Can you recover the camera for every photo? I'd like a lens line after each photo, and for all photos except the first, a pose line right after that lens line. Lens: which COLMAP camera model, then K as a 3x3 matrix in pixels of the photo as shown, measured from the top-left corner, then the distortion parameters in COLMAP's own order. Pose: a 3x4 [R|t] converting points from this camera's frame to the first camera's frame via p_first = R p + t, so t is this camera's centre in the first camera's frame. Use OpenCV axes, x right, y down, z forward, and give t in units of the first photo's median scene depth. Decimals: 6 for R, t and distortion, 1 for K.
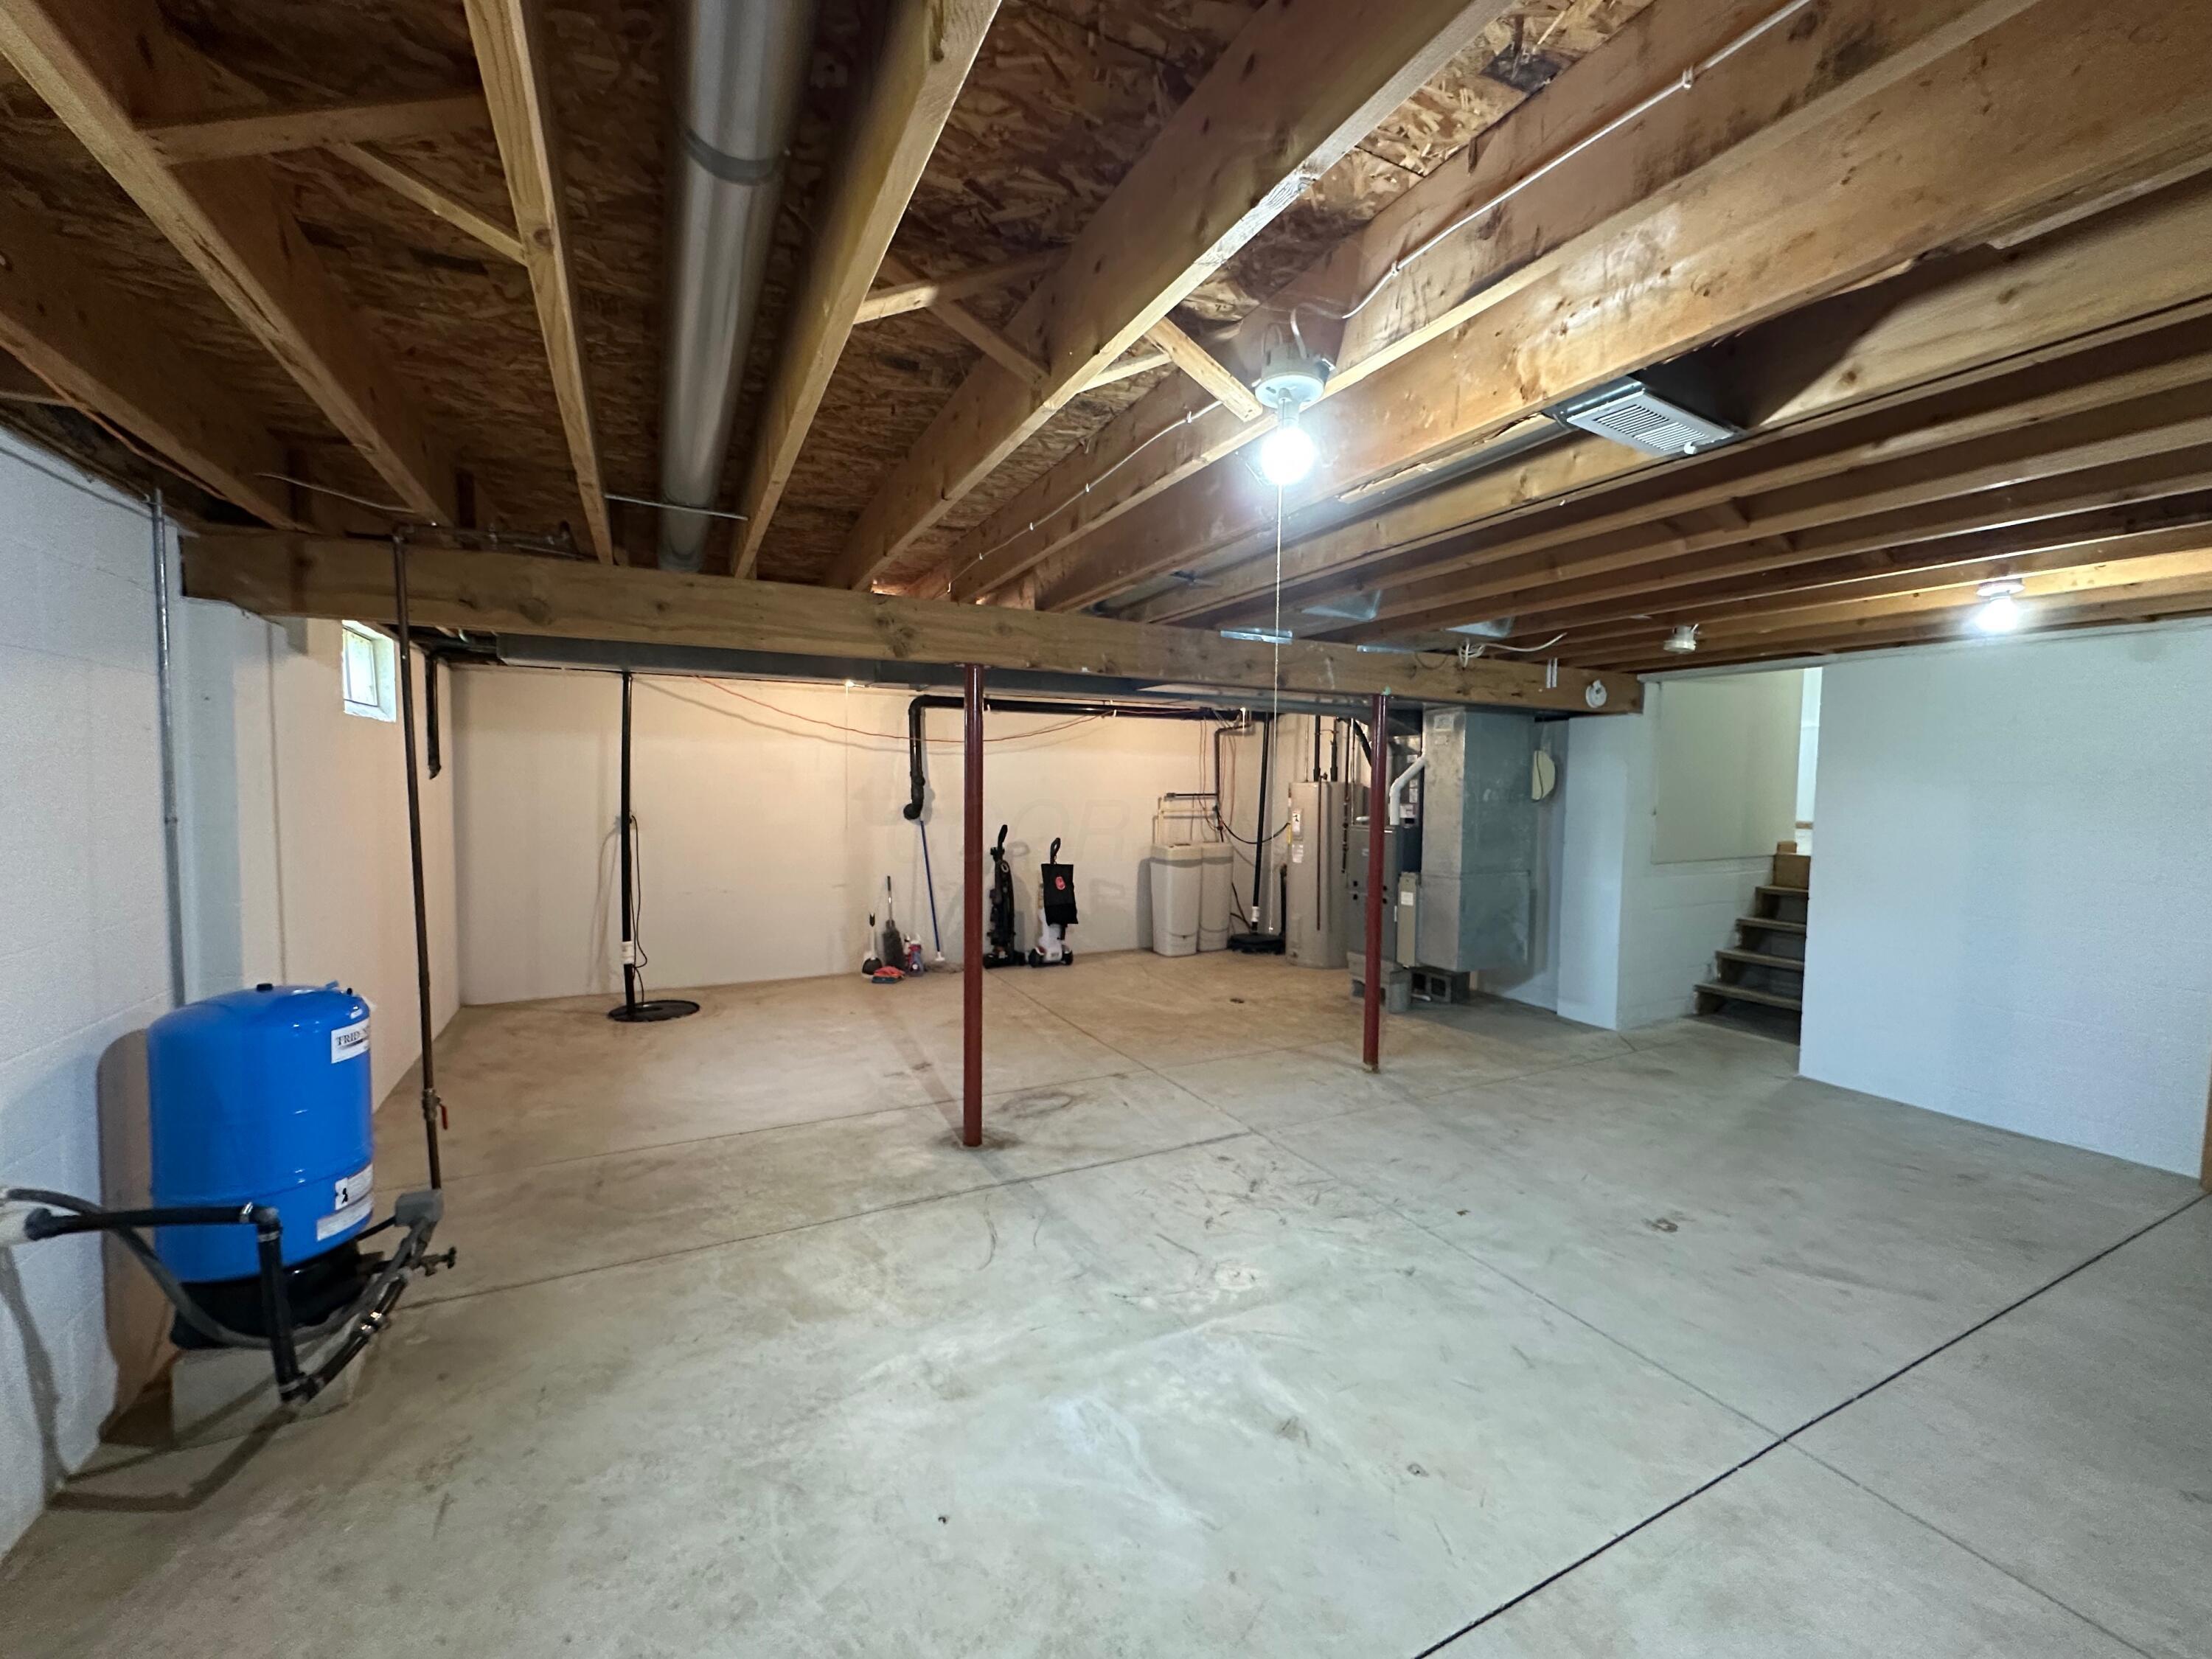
lens RADIAL K [[878.8, 0, 1106.0], [0, 878.8, 829.5], [0, 0, 1]] dist [-0.002658, 0.000082]
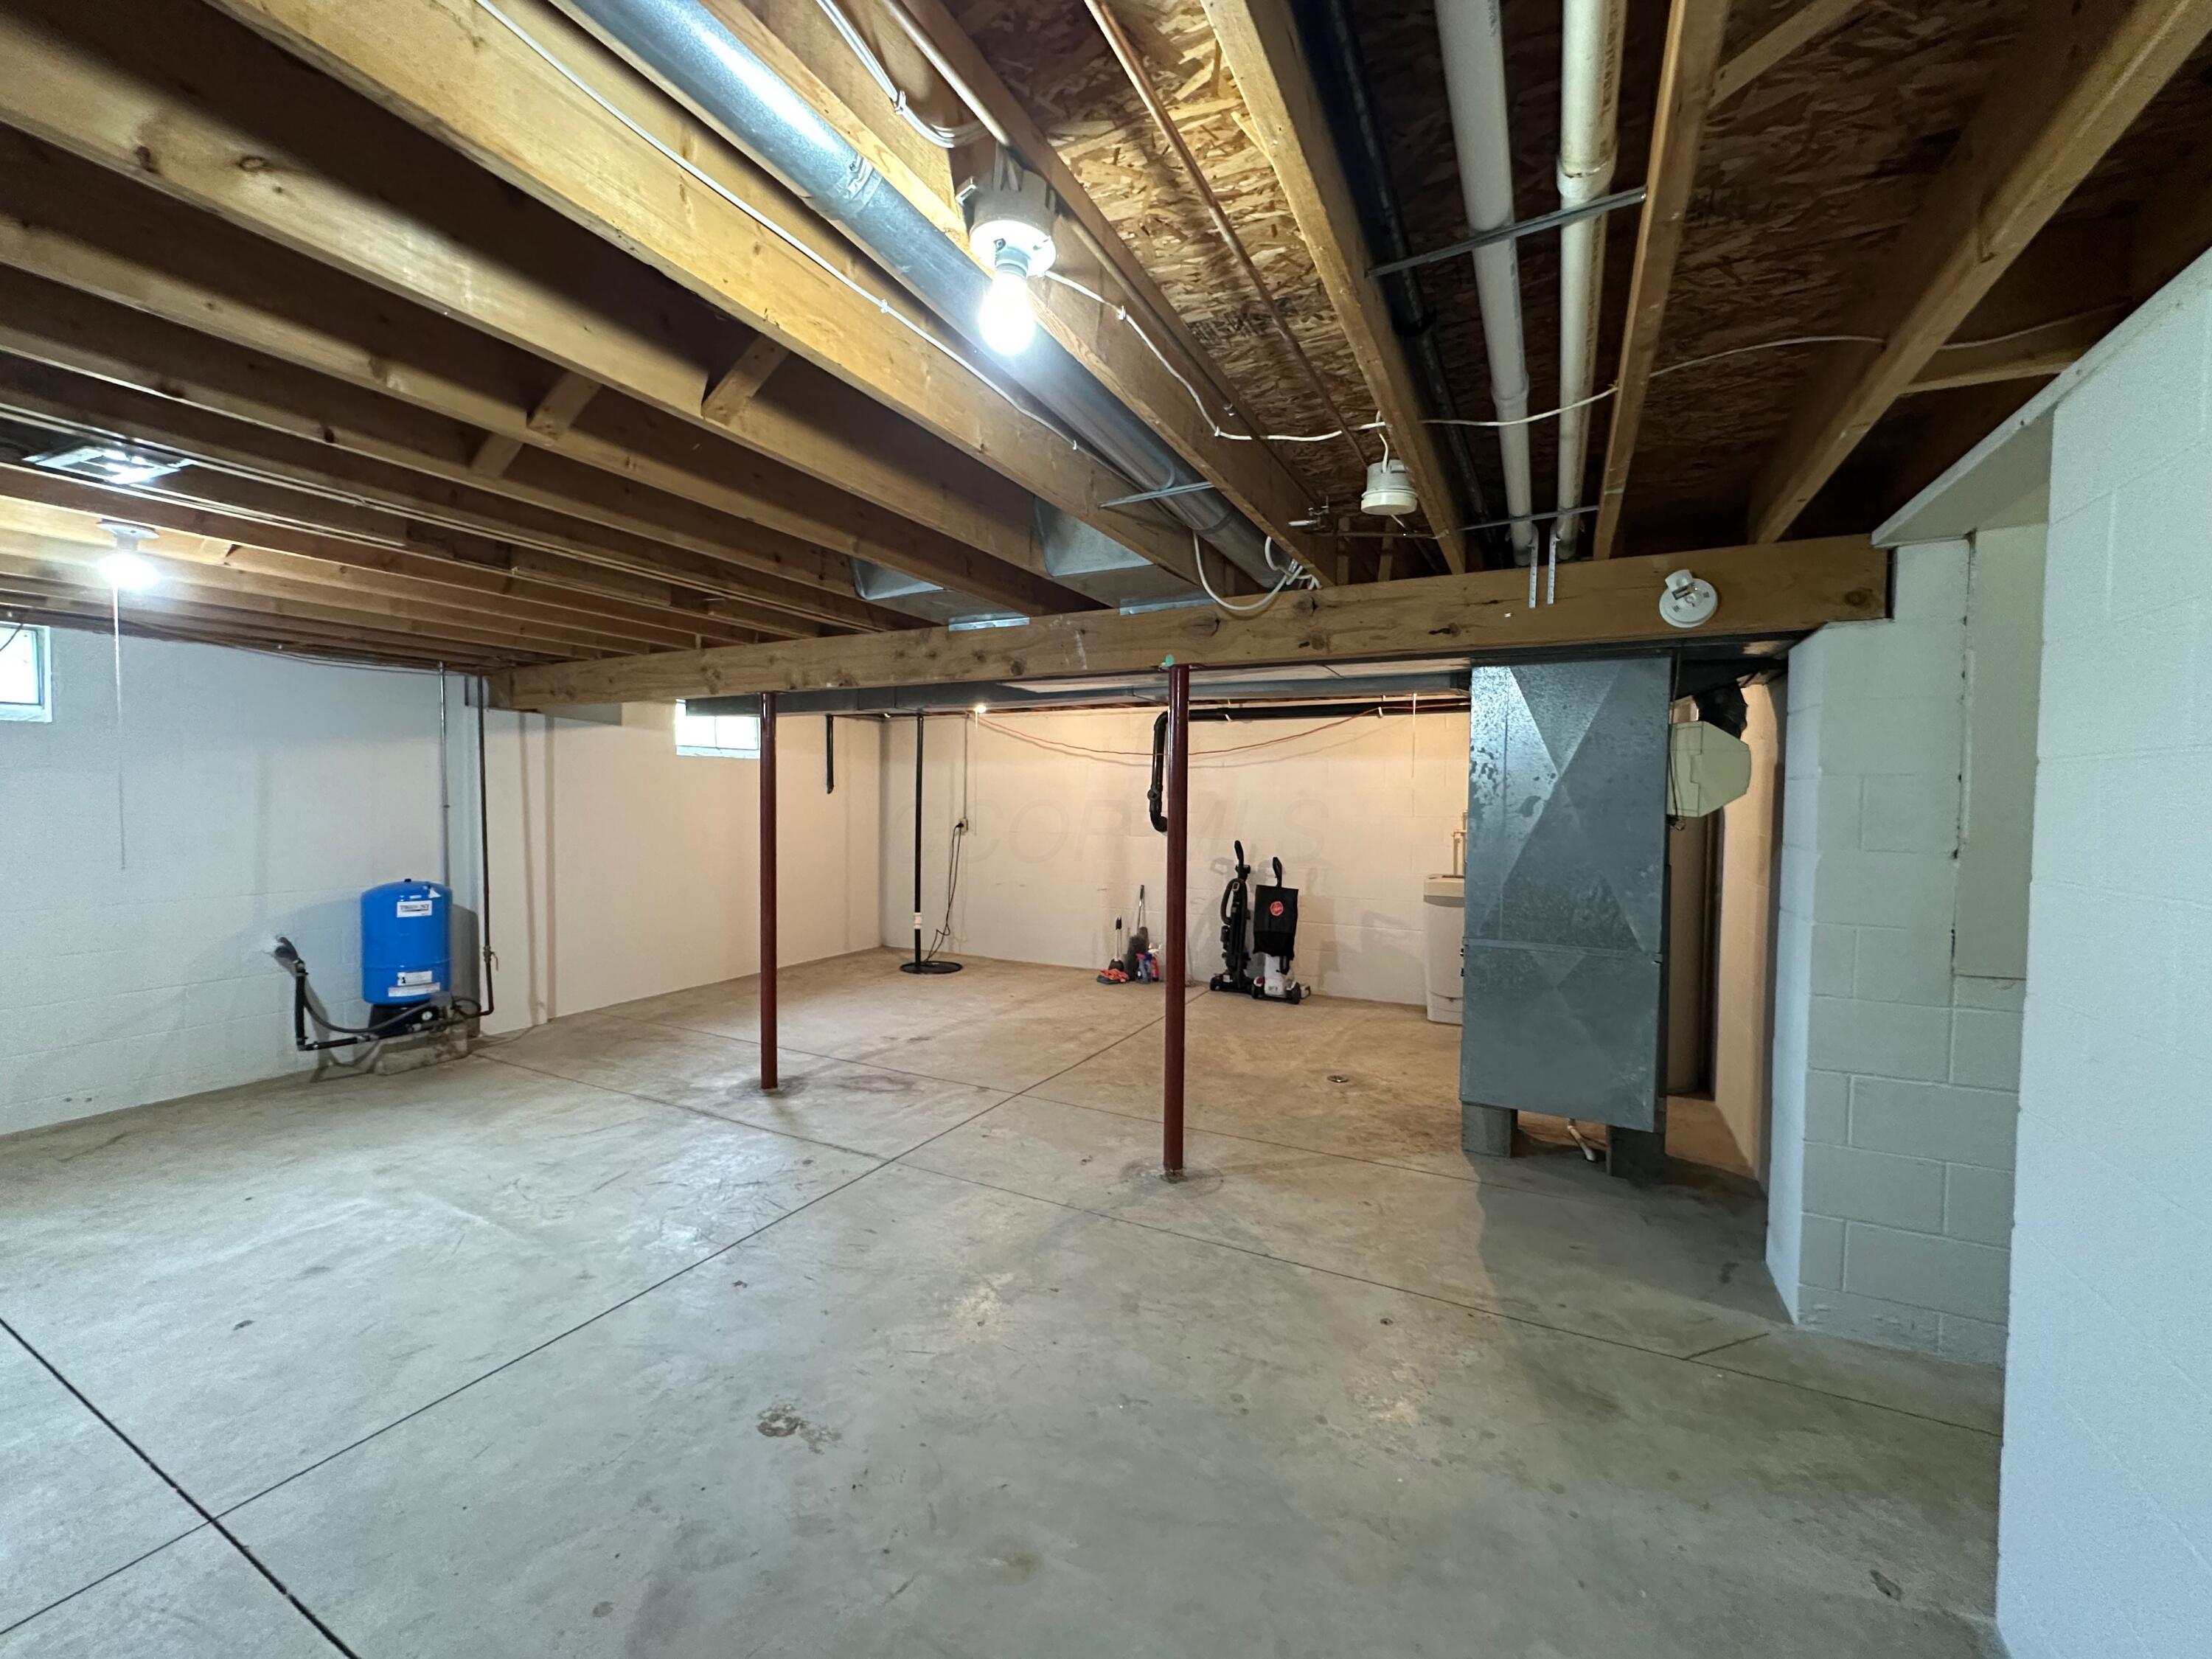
lens RADIAL K [[878.8, 0, 1106.0], [0, 878.8, 829.5], [0, 0, 1]] dist [-0.002658, 0.000082]
pose [[0.585980, 0.023603, -0.809982, 1.128452], [-0.046756, 0.998895, -0.004718, -0.013151], [0.808976, 0.040636, 0.586436, 0.674253]]
